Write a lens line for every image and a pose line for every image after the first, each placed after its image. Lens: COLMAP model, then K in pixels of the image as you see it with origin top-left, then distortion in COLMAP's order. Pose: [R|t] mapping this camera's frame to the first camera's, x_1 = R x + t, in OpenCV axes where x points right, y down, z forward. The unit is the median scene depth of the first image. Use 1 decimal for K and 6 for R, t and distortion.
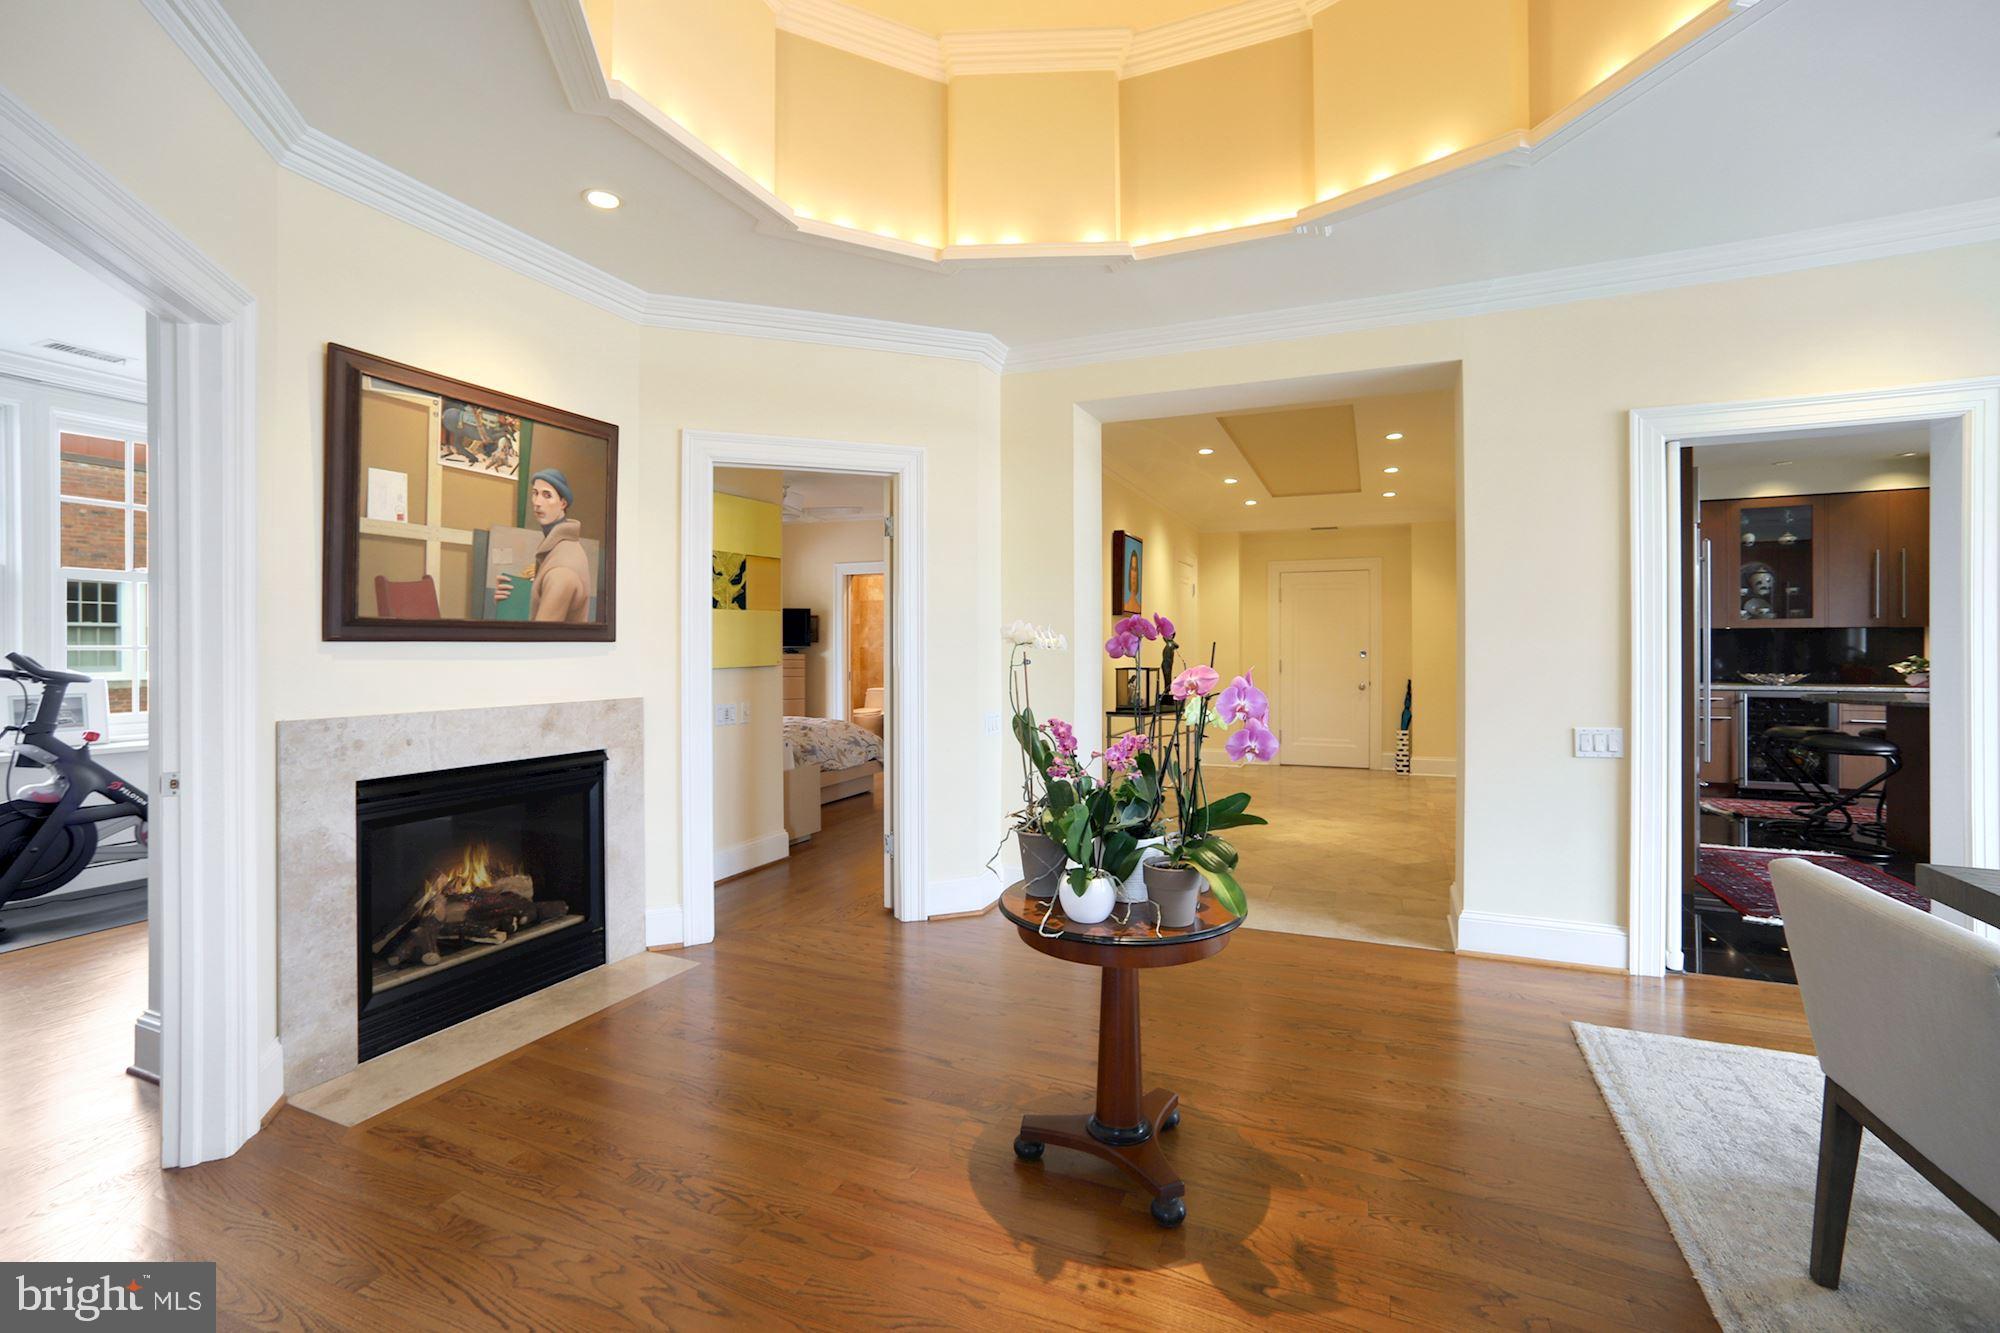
lens RADIAL K [[893.7, 0, 994.0], [0, 893.7, 650.3], [0, 0, 1]] dist [-0.001199, 0.000004]
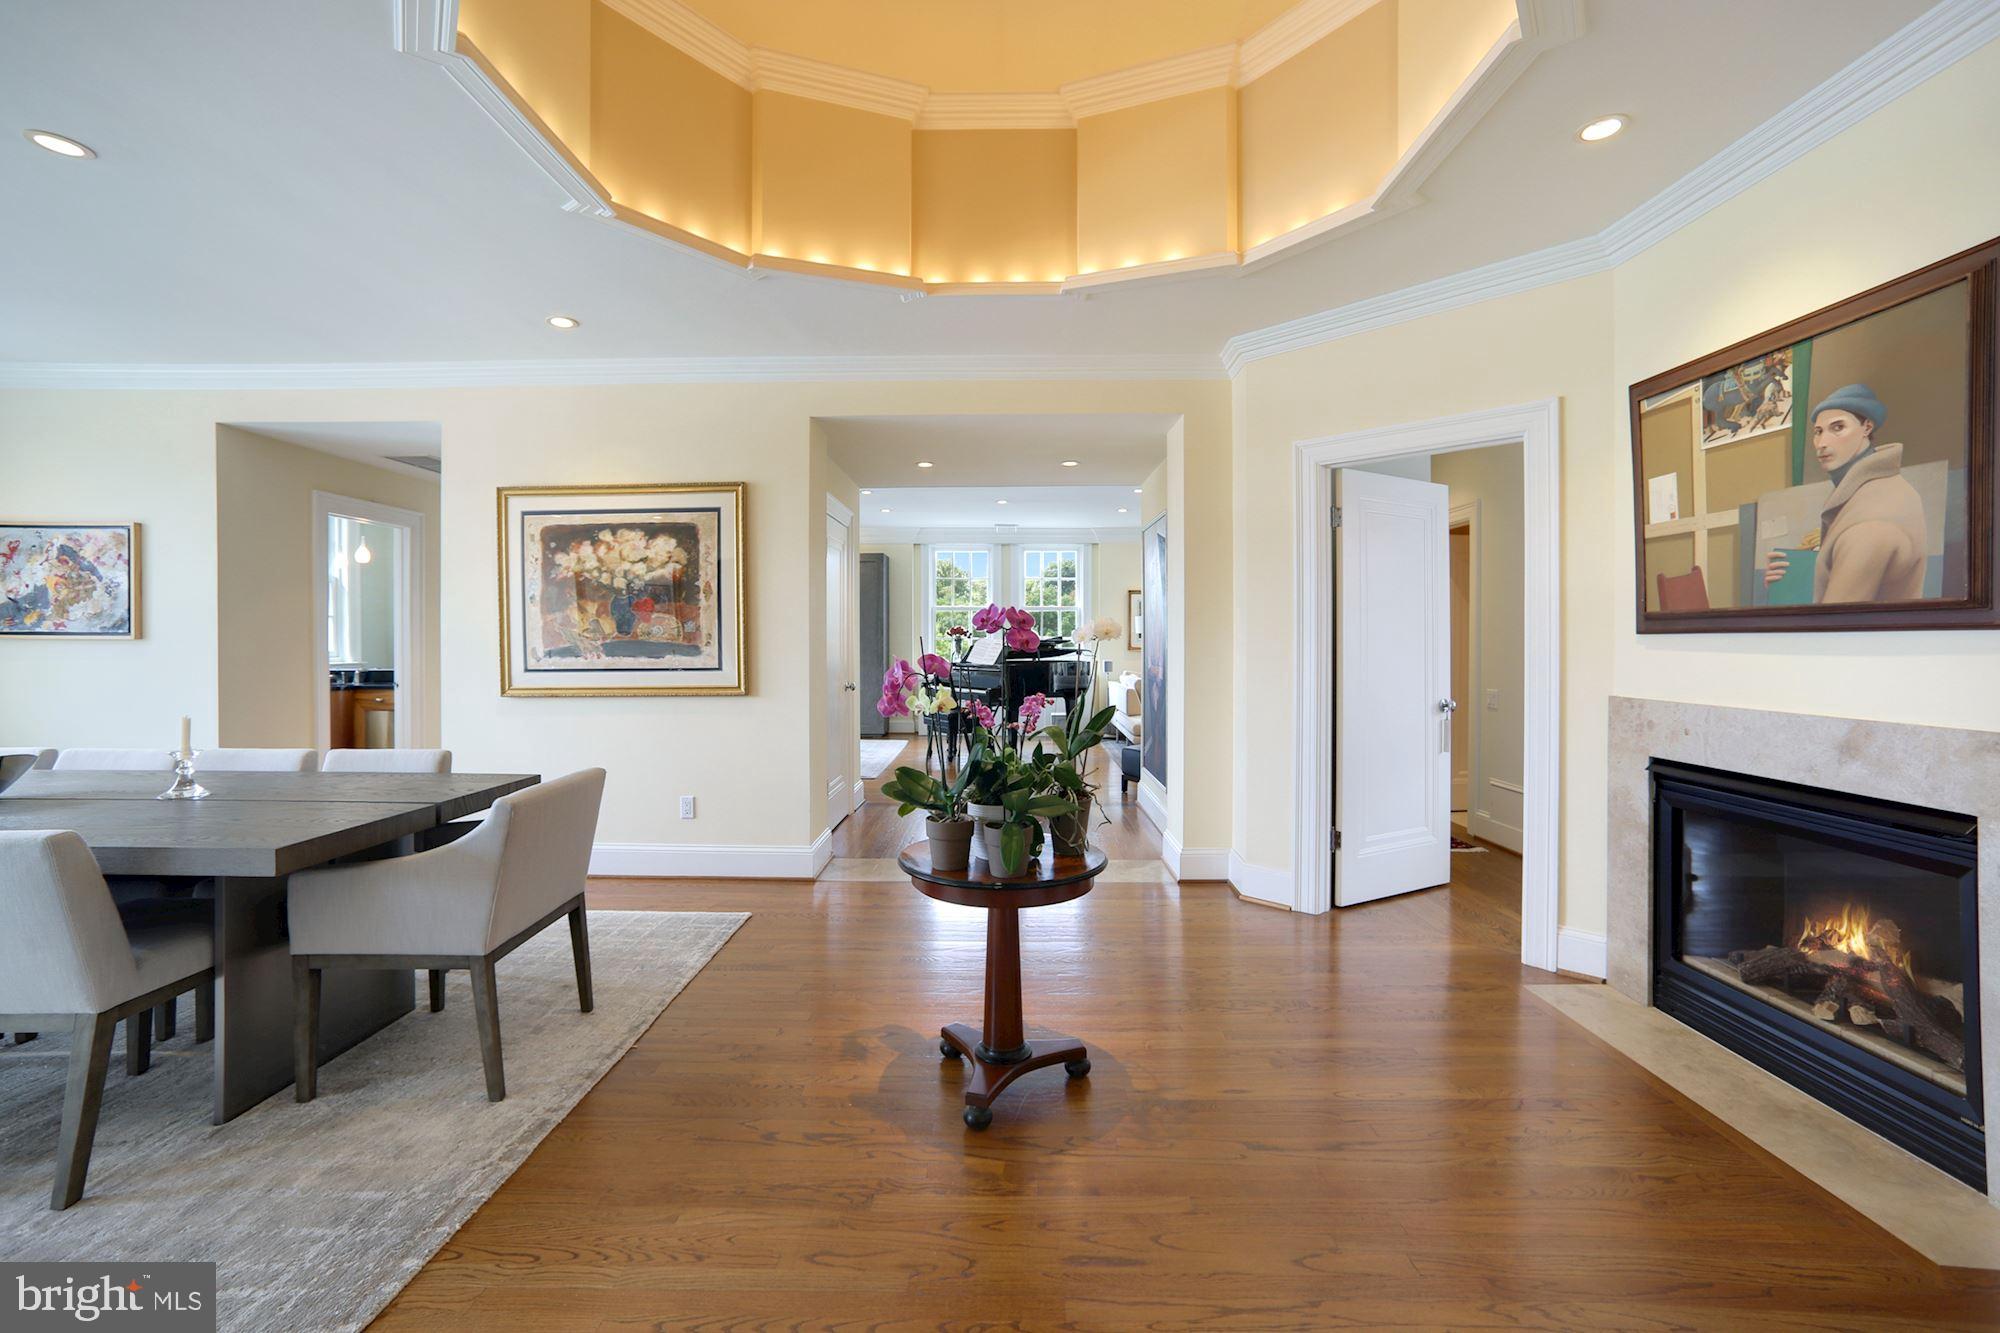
lens RADIAL K [[856.8, 0, 992.7], [0, 856.8, 644.2], [0, 0, 1]] dist [-0.054523, 0.049536]
pose [[-0.922670, 0.008069, -0.385507, 0.414834], [0.004562, 0.999939, 0.010011, -0.010052], [0.385565, 0.007478, -0.922650, 1.455570]]
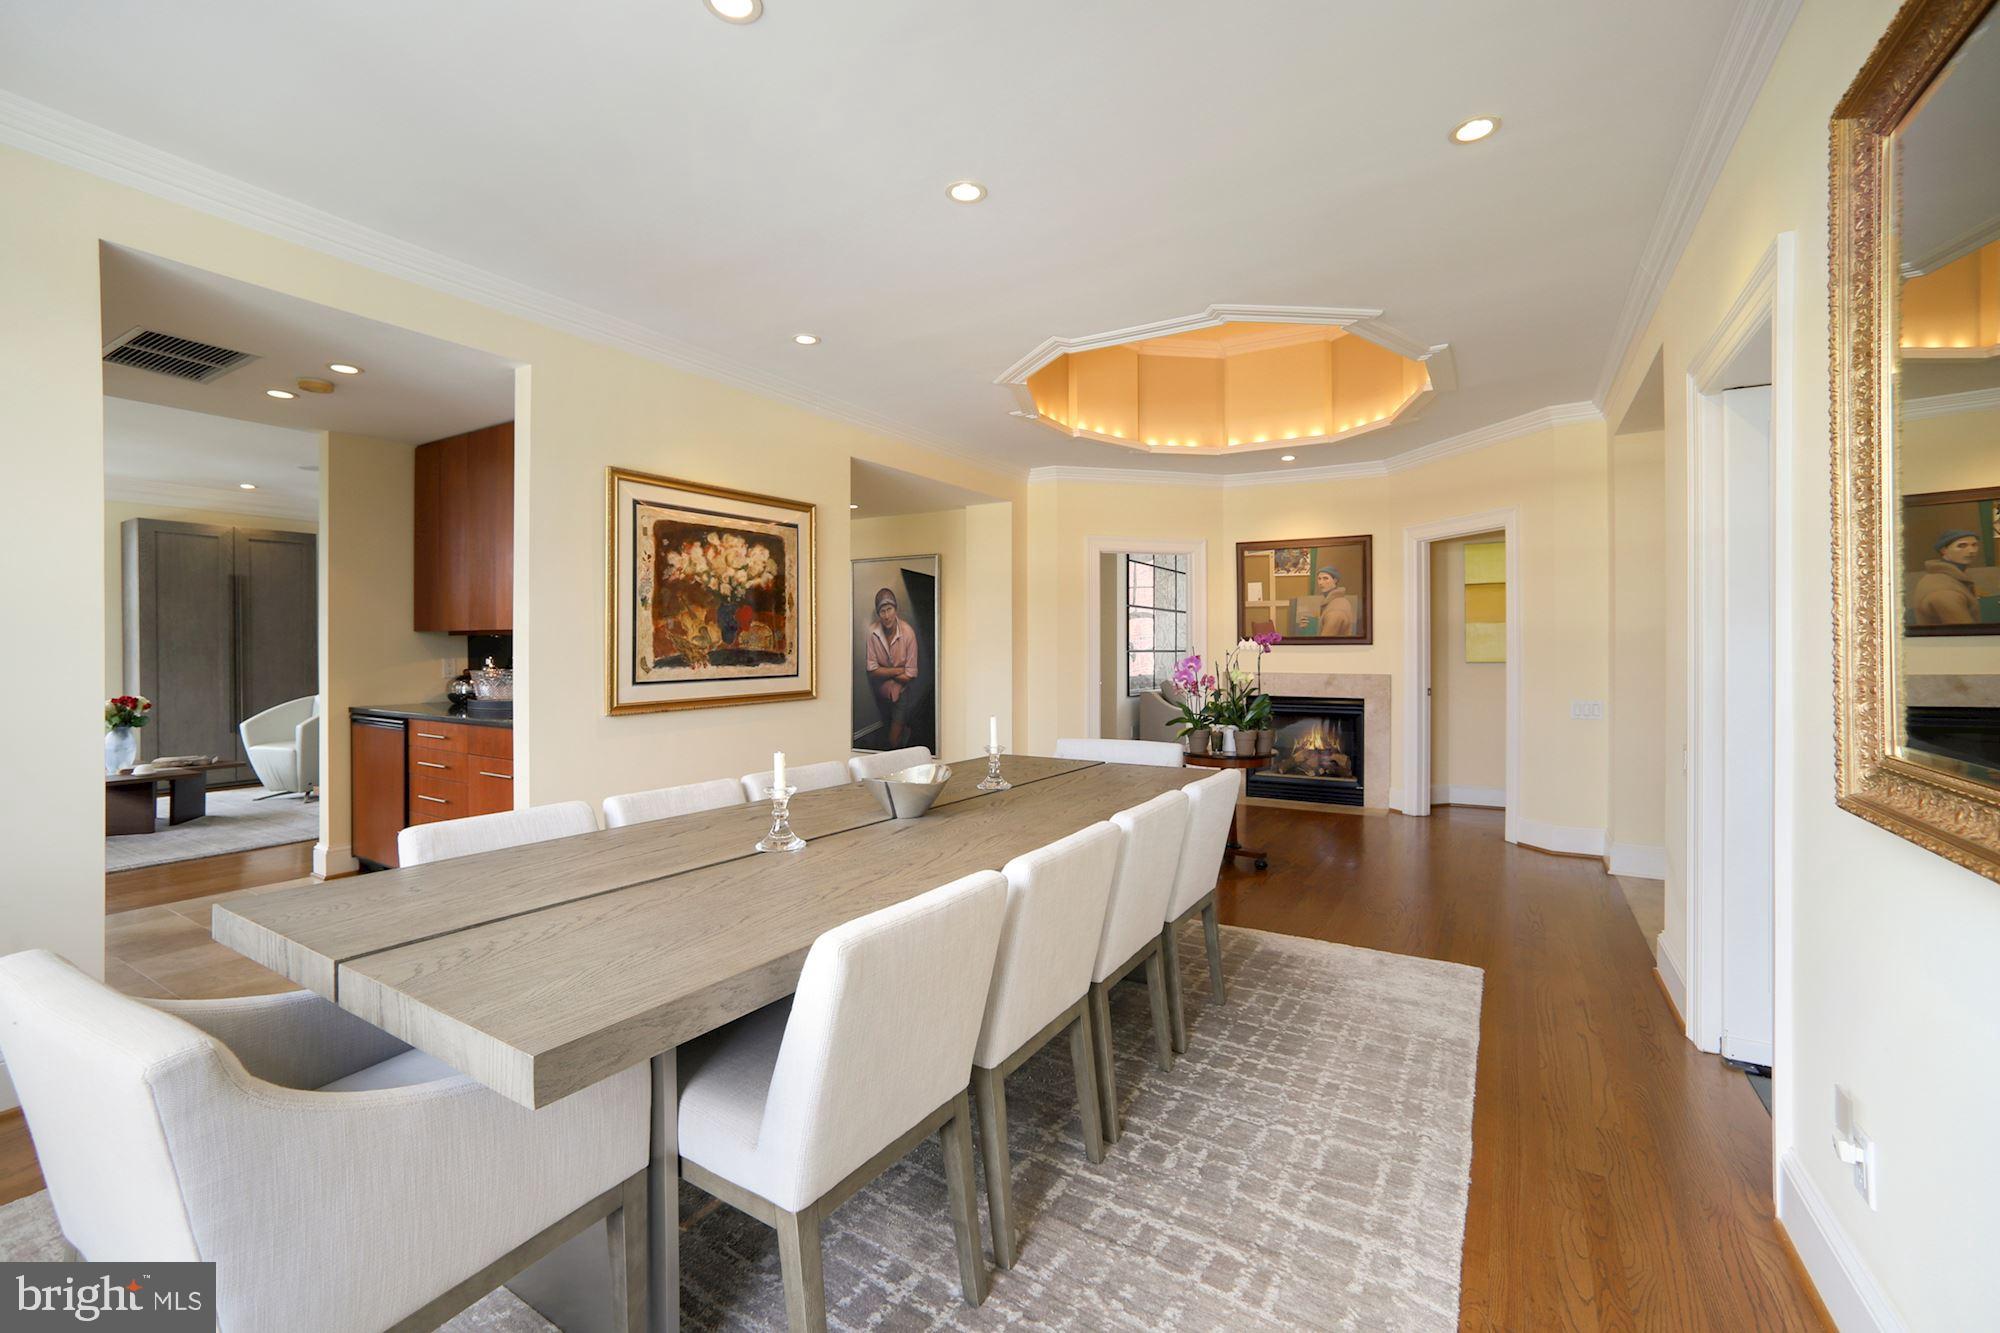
lens RADIAL K [[856.8, 0, 992.7], [0, 856.8, 644.2], [0, 0, 1]] dist [-0.054523, 0.049536]
pose [[-0.130845, 0.000019, -0.991403, 1.781007], [-0.000404, 1.000000, 0.000072, -0.012823], [0.991403, 0.000410, -0.130845, 0.490324]]
